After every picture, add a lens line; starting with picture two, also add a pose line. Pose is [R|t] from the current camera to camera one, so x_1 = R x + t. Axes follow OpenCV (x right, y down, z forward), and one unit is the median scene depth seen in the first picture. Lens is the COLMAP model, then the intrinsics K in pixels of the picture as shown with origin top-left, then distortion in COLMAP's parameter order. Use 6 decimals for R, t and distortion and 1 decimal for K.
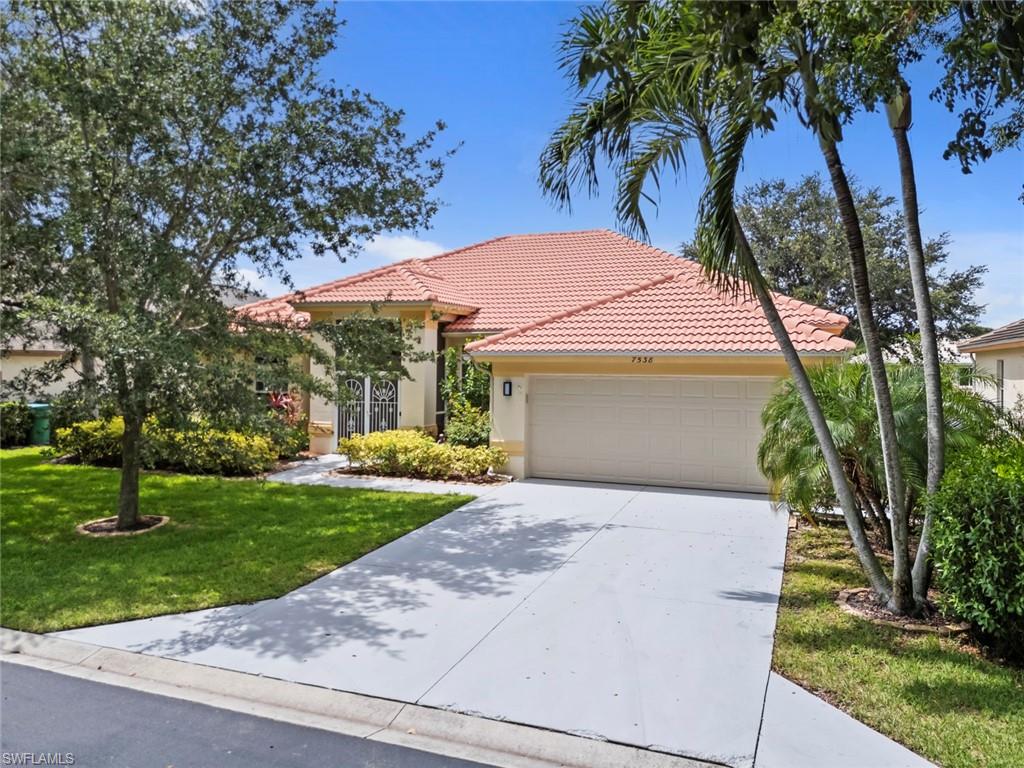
lens RADIAL K [[725.4, 0, 512.0], [0, 725.4, 384.0], [0, 0, 1]] dist [0.000378, -0.000339]
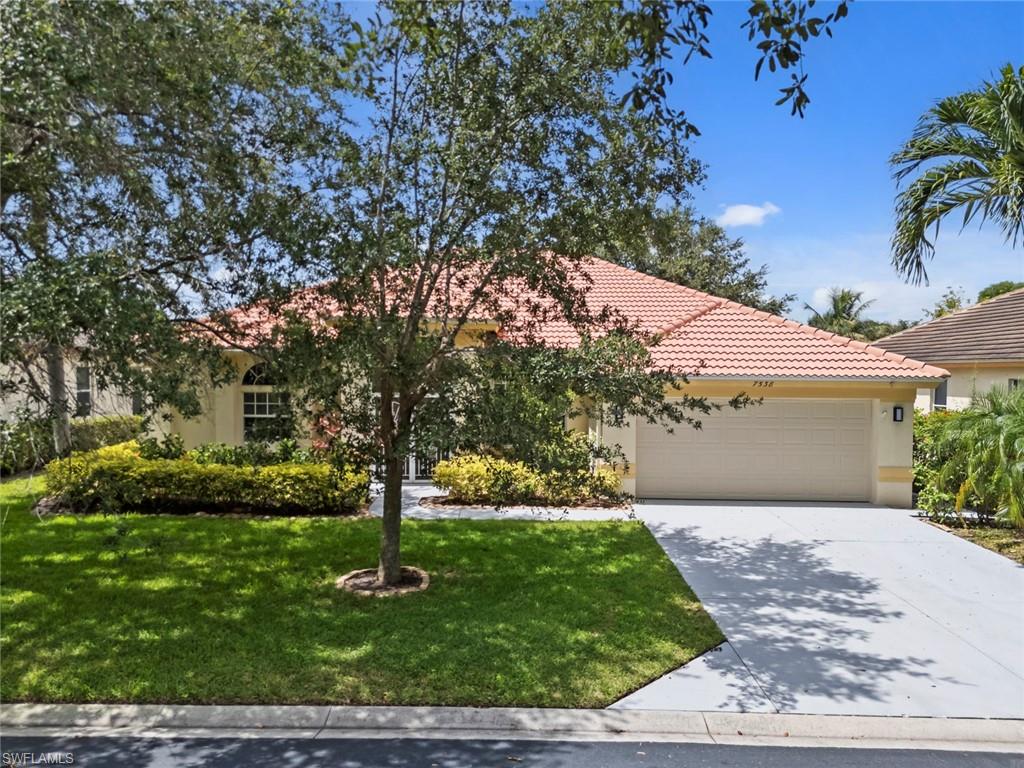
lens RADIAL K [[740.8, 0, 512.0], [0, 740.8, 384.0], [0, 0, 1]] dist [0.007543, 0.004274]
pose [[0.949222, 0.002428, 0.314597, -0.903928], [0.002424, 0.999884, -0.015029, -0.031331], [-0.314597, 0.015029, 0.949106, 0.150064]]
